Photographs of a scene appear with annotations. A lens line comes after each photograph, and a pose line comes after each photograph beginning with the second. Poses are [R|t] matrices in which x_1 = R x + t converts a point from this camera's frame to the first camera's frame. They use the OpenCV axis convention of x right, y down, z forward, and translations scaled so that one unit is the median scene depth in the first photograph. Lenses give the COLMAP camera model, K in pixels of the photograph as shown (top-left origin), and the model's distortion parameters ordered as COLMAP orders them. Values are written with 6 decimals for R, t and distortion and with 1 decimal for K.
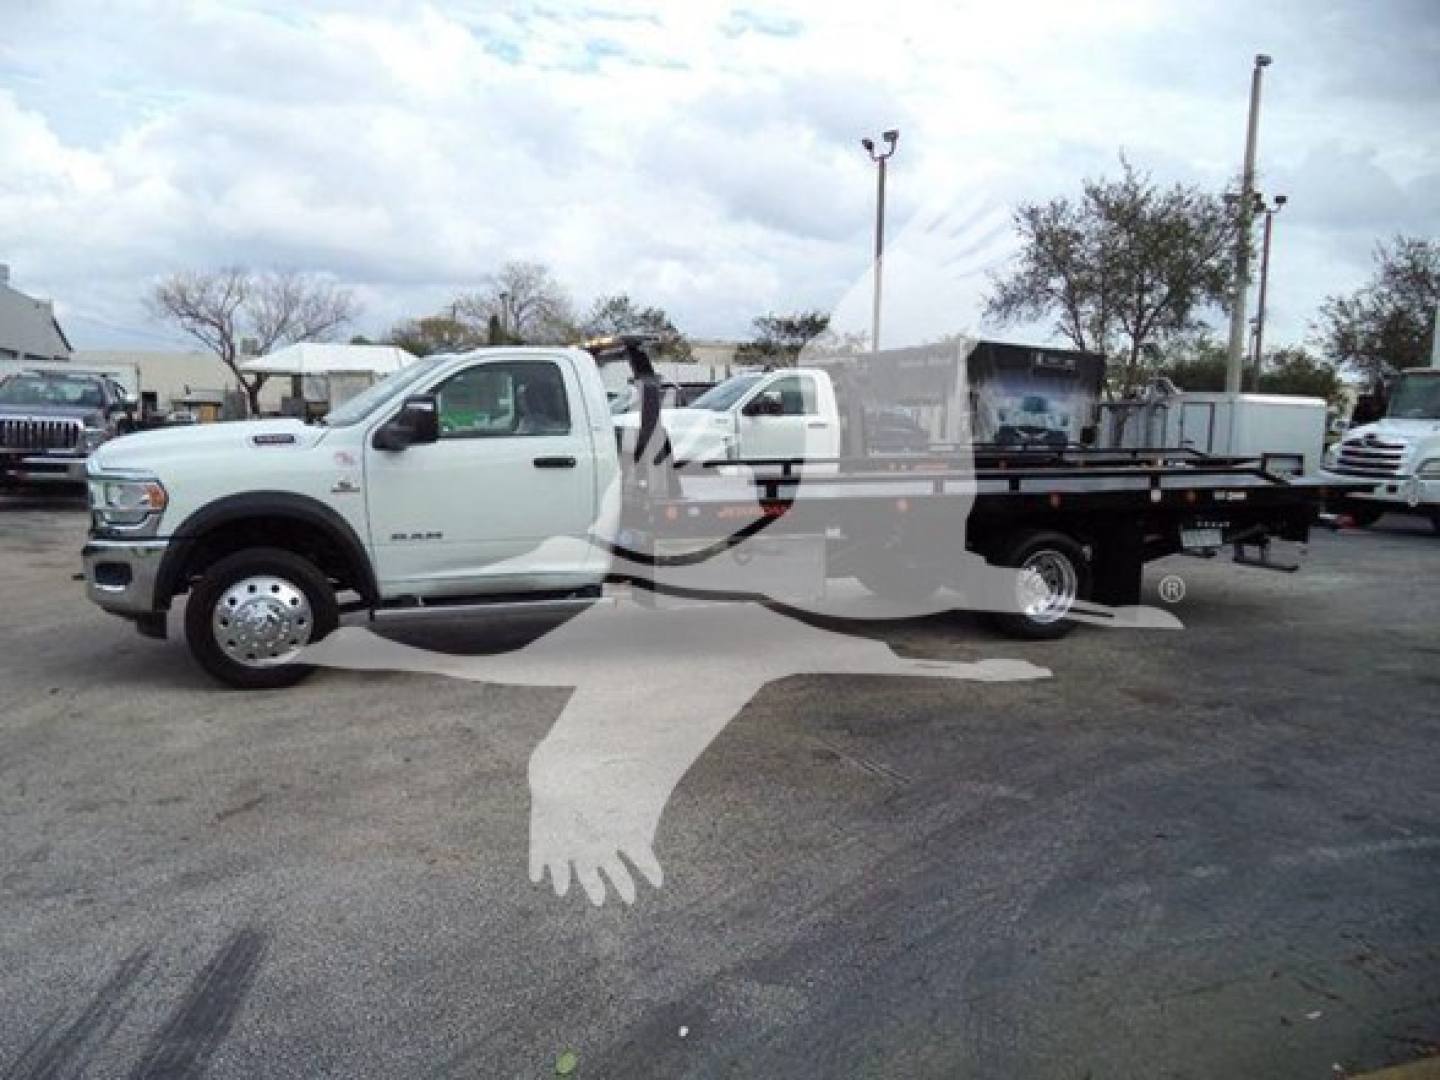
lens RADIAL K [[1169.1, 0, 734.0], [0, 1169.1, 631.0], [0, 0, 1]] dist [-0.024877, -0.003275]
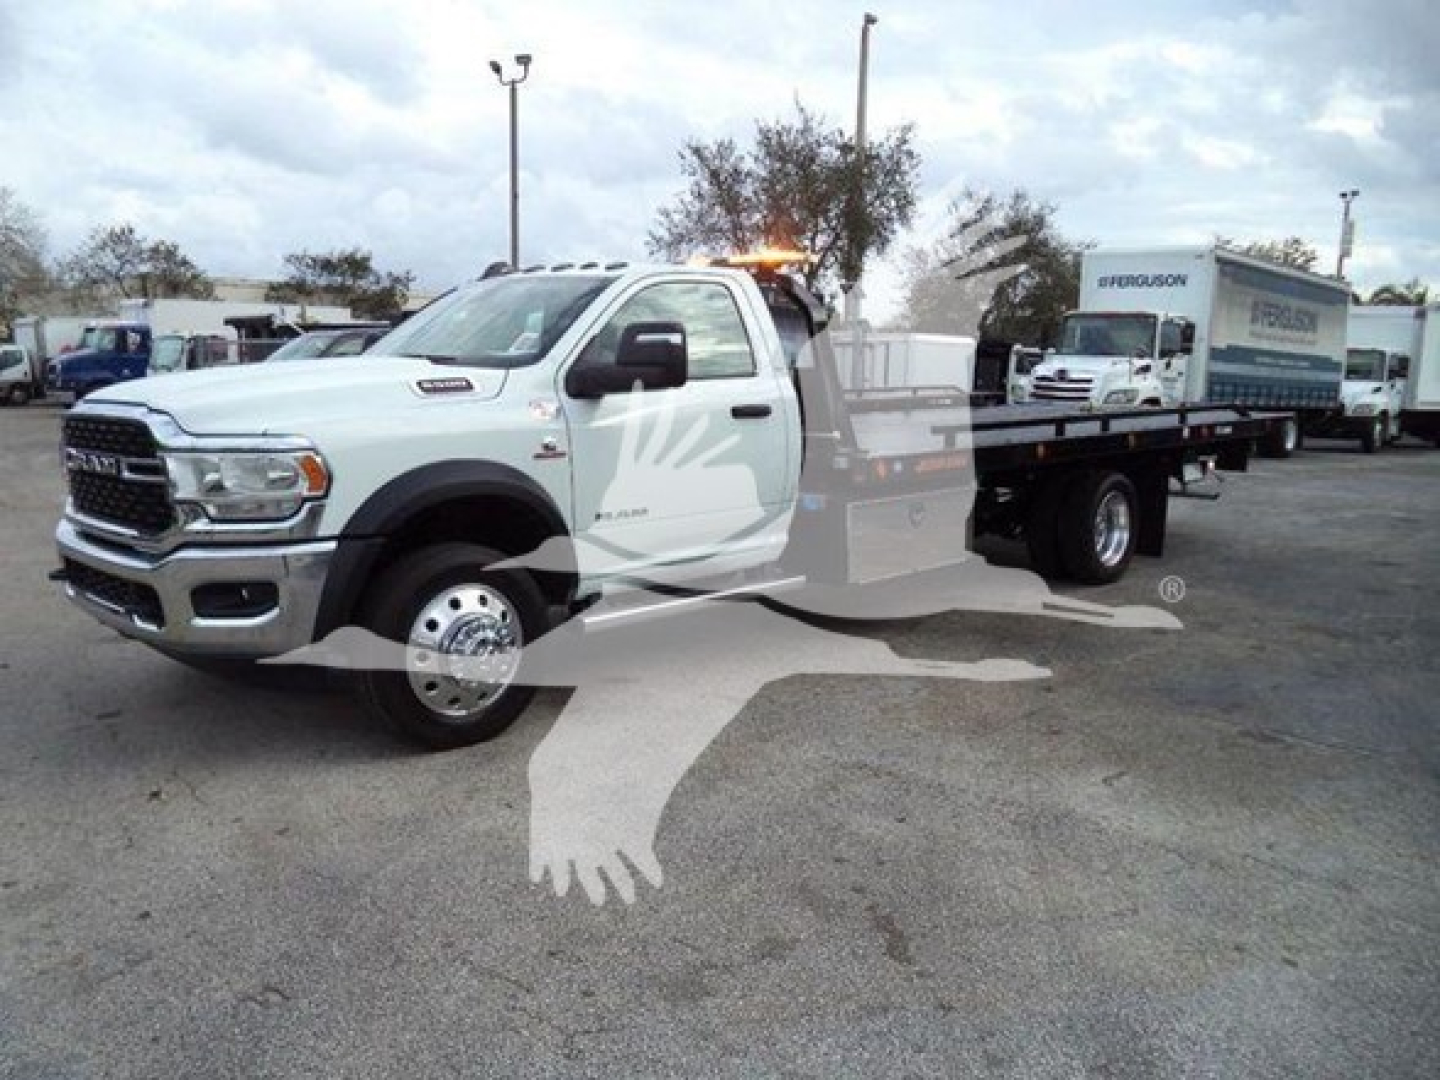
lens RADIAL K [[1169.1, 0, 741.7], [0, 1169.1, 609.1], [0, 0, 1]] dist [-0.024877, -0.003275]
pose [[0.917354, -0.089205, 0.387949, -0.171191], [0.078317, 0.995965, 0.043822, -0.016312], [-0.390292, -0.009817, 0.920639, 0.097084]]
